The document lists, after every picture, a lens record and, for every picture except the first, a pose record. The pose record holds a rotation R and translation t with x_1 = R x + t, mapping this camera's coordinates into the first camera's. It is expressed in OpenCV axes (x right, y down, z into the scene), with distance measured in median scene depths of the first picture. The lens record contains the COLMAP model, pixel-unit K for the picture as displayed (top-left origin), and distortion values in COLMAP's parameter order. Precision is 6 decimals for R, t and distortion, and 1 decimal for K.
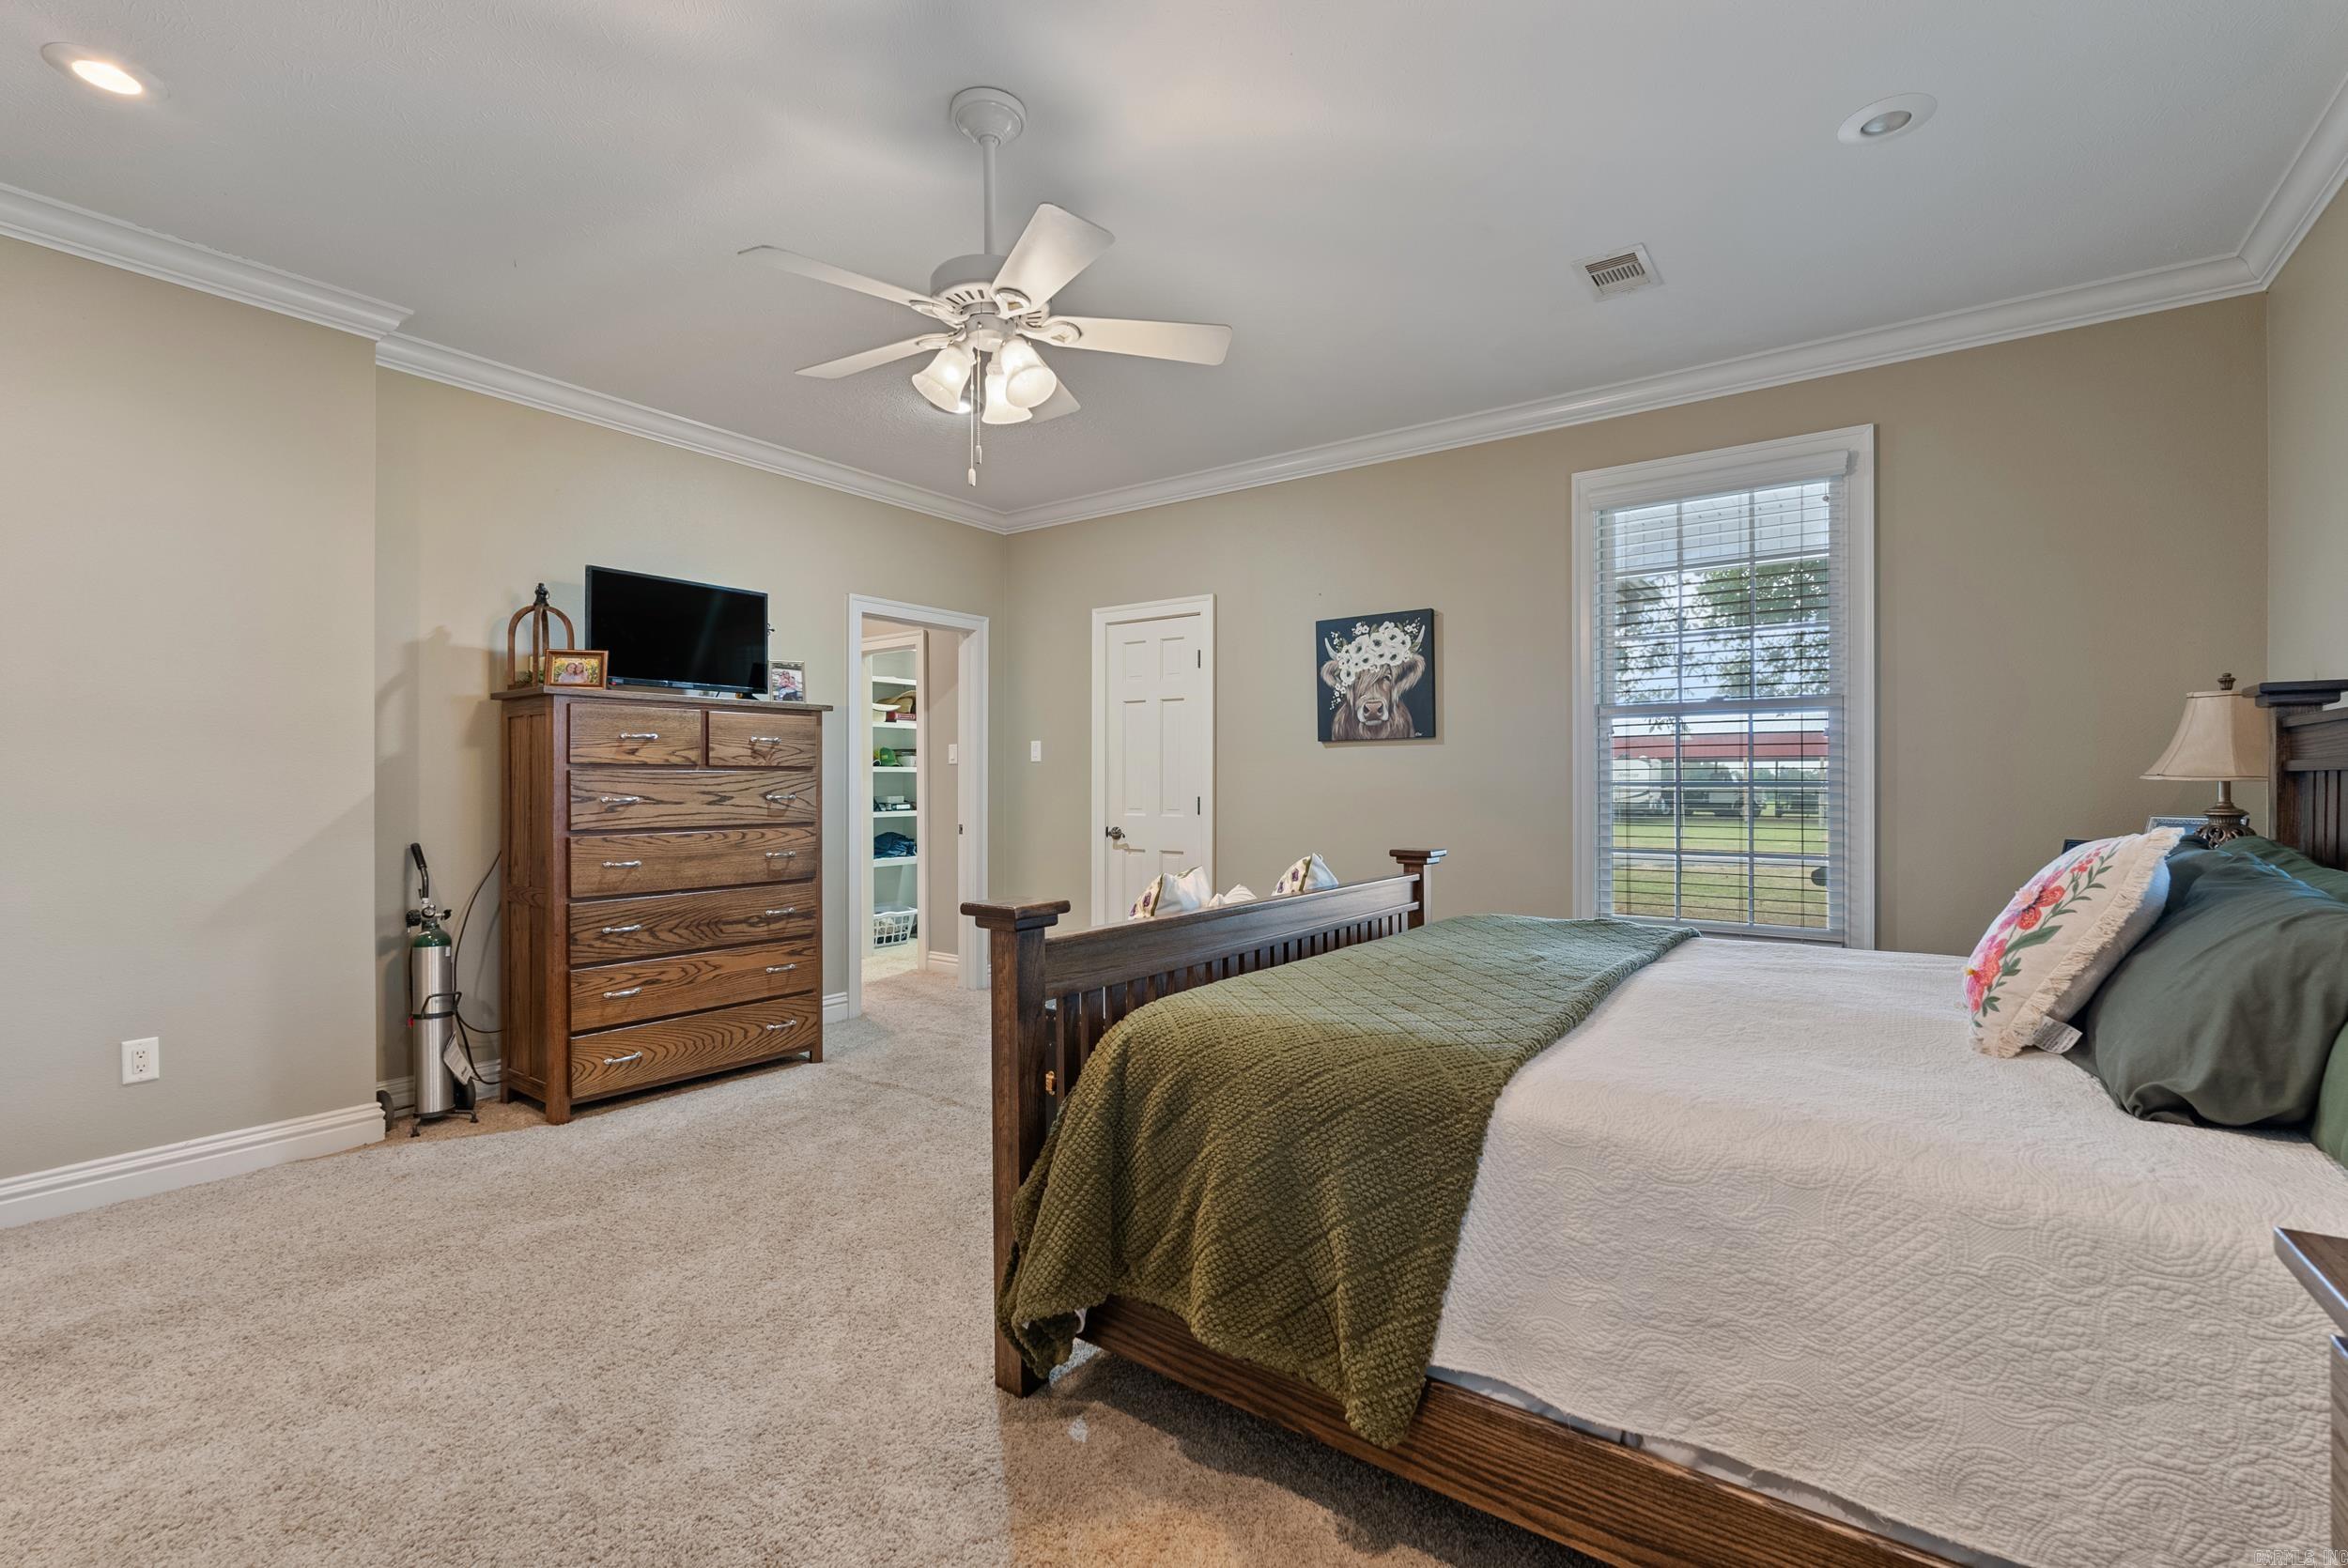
lens RADIAL K [[1034.0, 0, 1178.5], [0, 1034.0, 786.6], [0, 0, 1]] dist [-0.000623, -0.000159]
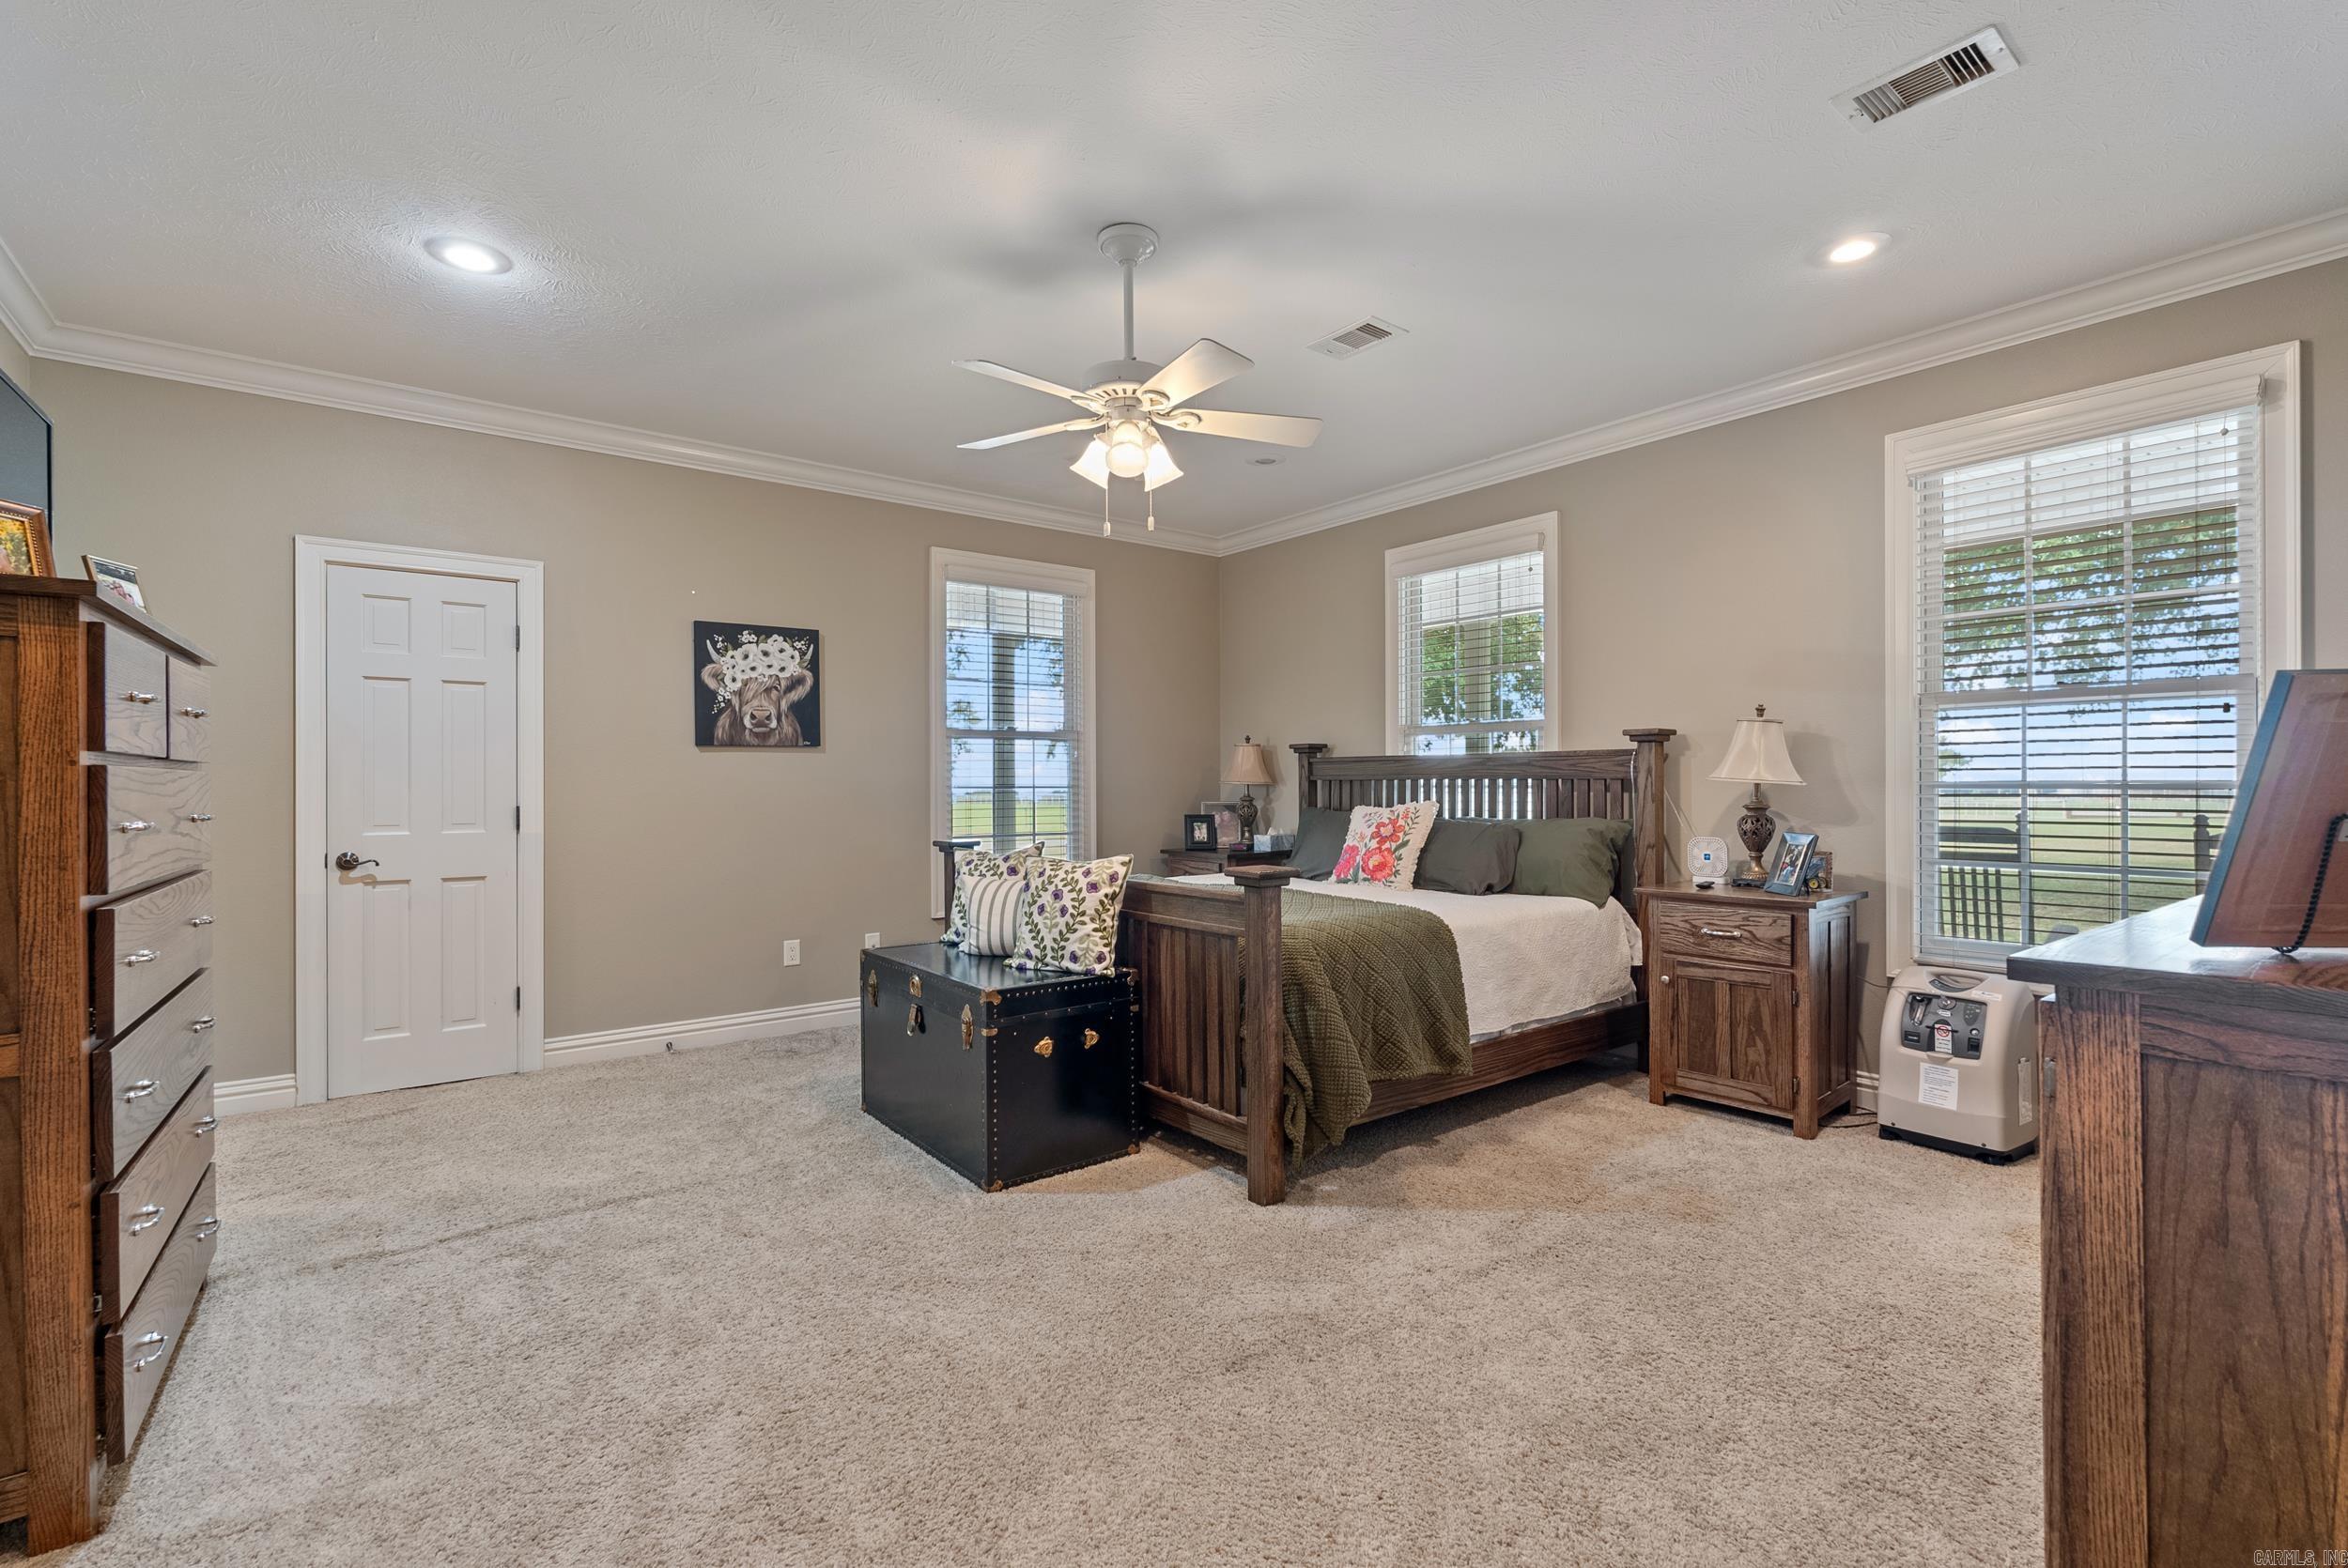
lens RADIAL K [[1034.0, 0, 1181.0], [0, 1034.0, 783.1], [0, 0, 1]] dist [-0.000623, -0.000159]
pose [[0.284703, -0.000753, 0.958615, -0.689032], [0.008506, 0.999962, -0.001741, -0.002923], [-0.958578, 0.008649, 0.284699, 0.304496]]
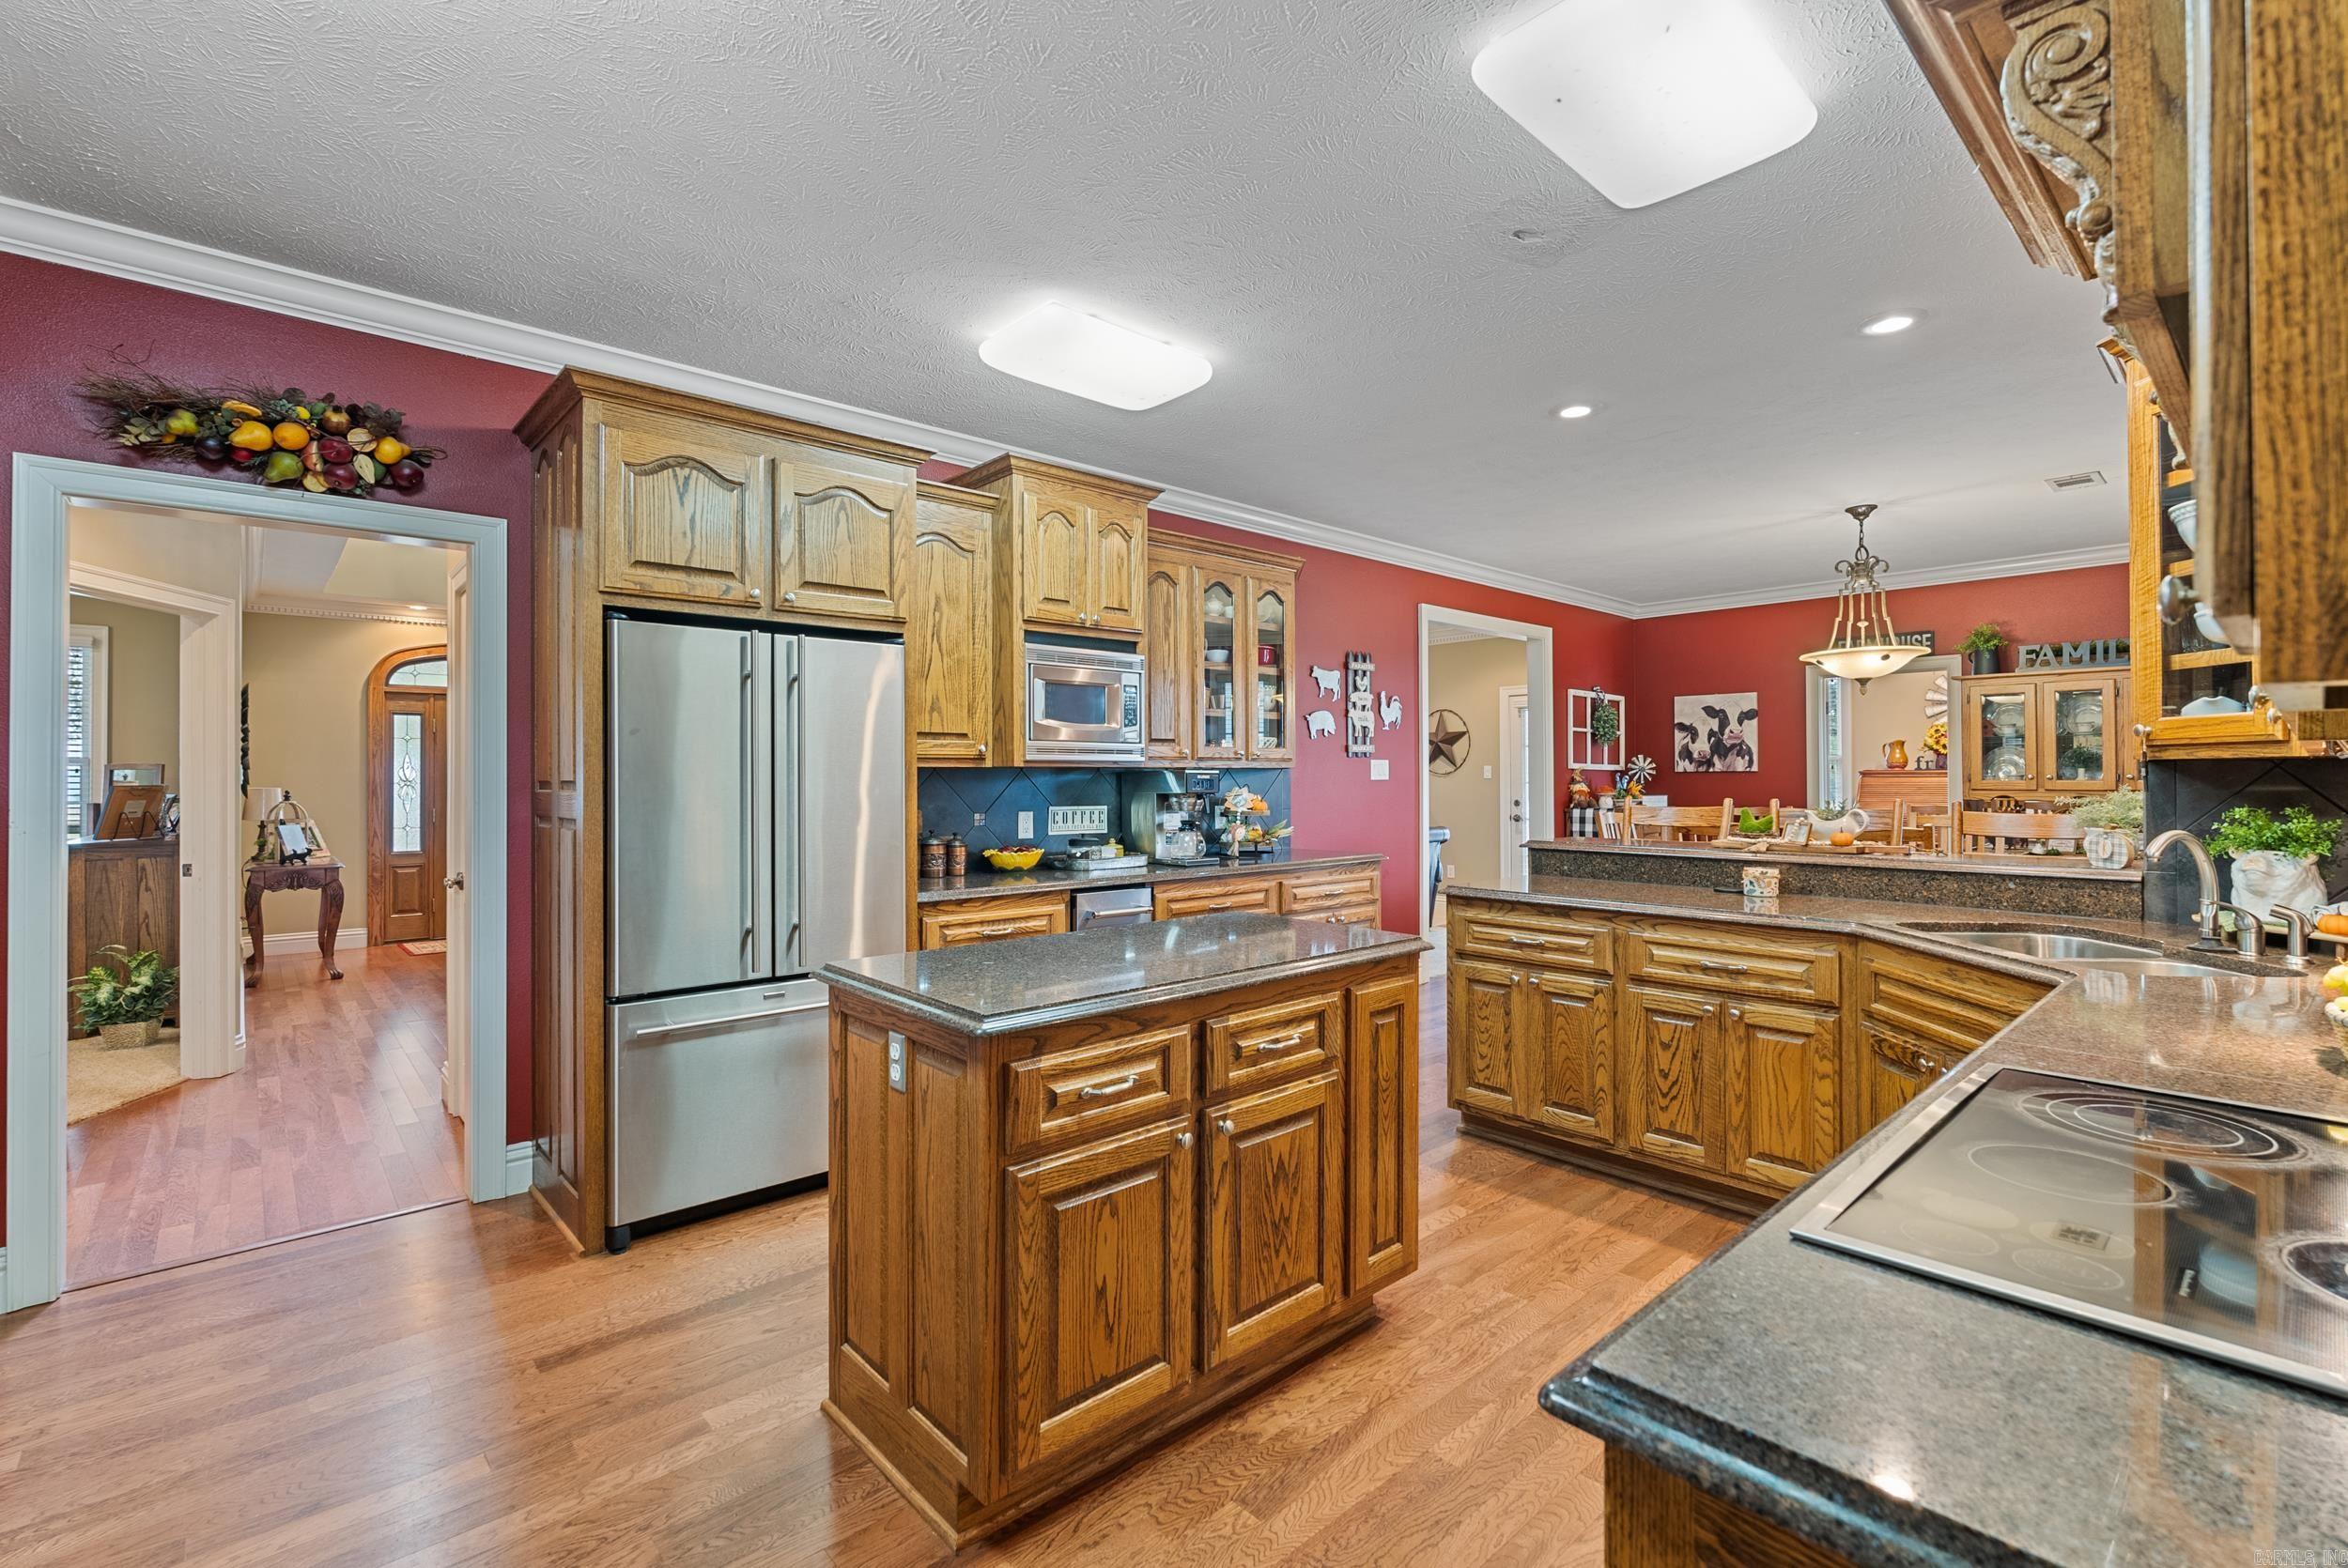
lens RADIAL K [[1034.0, 0, 1171.7], [0, 1034.0, 777.8], [0, 0, 1]] dist [-0.000623, -0.000159]
pose [[-0.974997, 0.000895, 0.222217, -1.960454], [0.001862, 0.999990, 0.004140, -0.039992], [-0.222211, 0.004450, -0.974988, 1.089554]]
